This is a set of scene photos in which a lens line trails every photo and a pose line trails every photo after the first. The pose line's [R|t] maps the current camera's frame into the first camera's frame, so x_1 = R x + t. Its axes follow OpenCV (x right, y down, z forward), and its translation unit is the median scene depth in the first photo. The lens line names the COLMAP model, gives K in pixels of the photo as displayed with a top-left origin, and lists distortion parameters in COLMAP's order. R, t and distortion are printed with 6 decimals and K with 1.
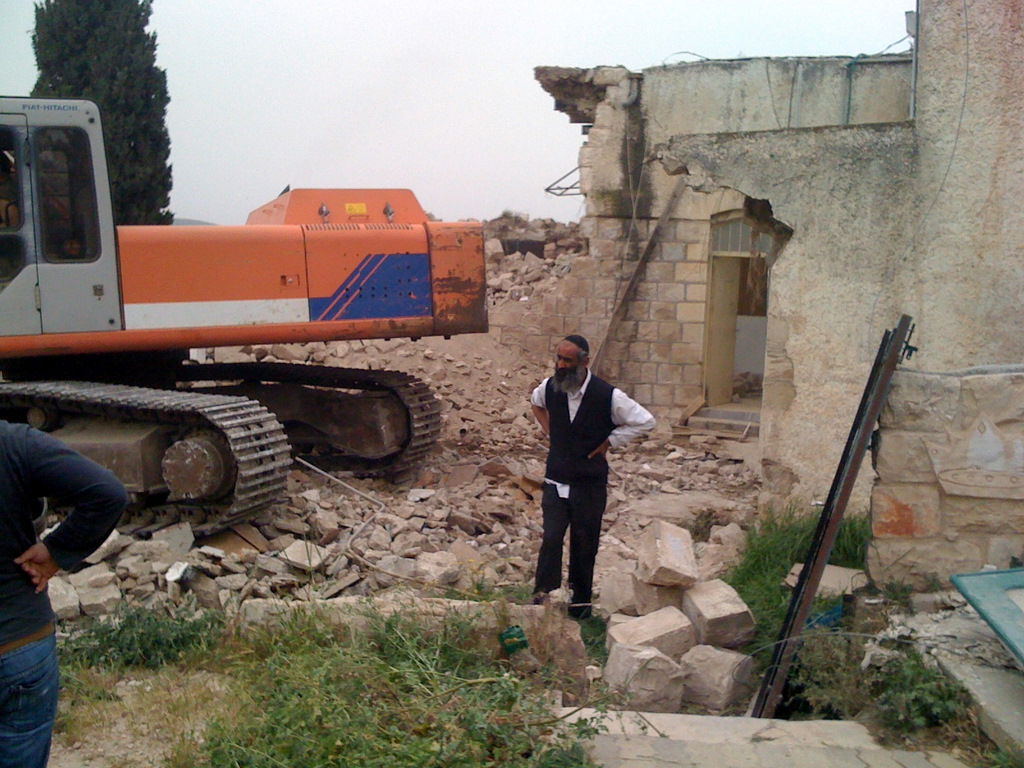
lens RADIAL K [[1136.4, 0, 505.1], [0, 1136.4, 408.6], [0, 0, 1]] dist [0.043135, 0.000000]
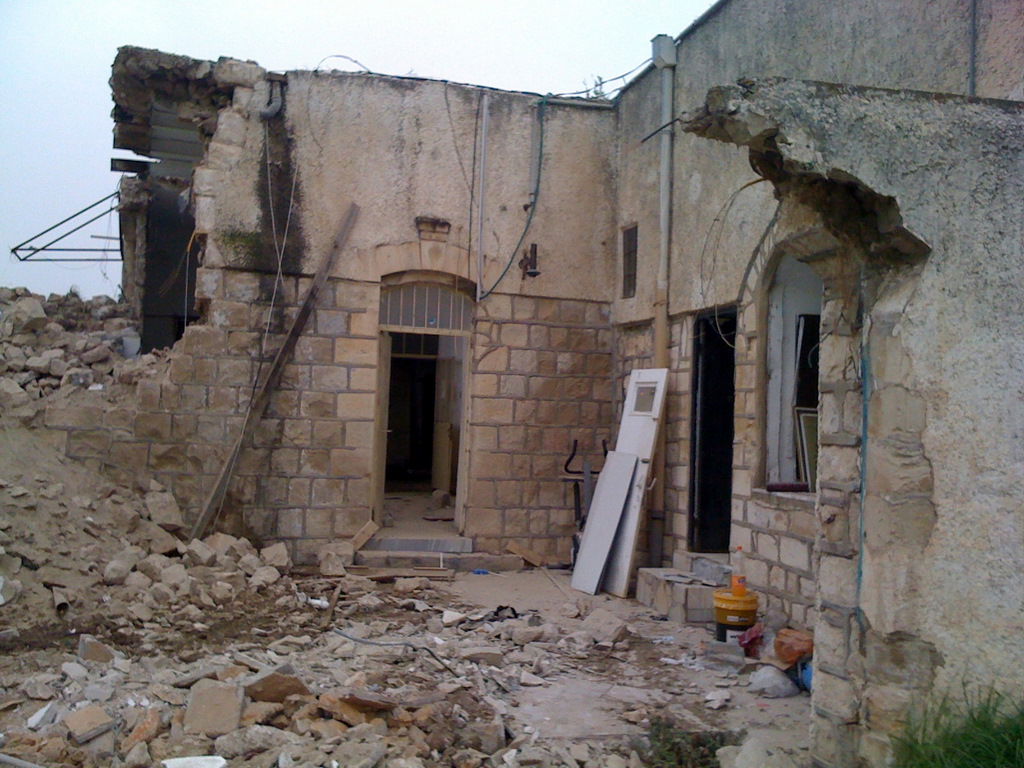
lens RADIAL K [[1136.4, 0, 532.2], [0, 1136.4, 391.1], [0, 0, 1]] dist [0.043135, 0.000000]
pose [[0.836080, 0.003873, 0.548593, -0.145000], [0.057122, 0.993925, -0.094073, -0.019474], [-0.545625, 0.109990, 0.830780, 0.338399]]
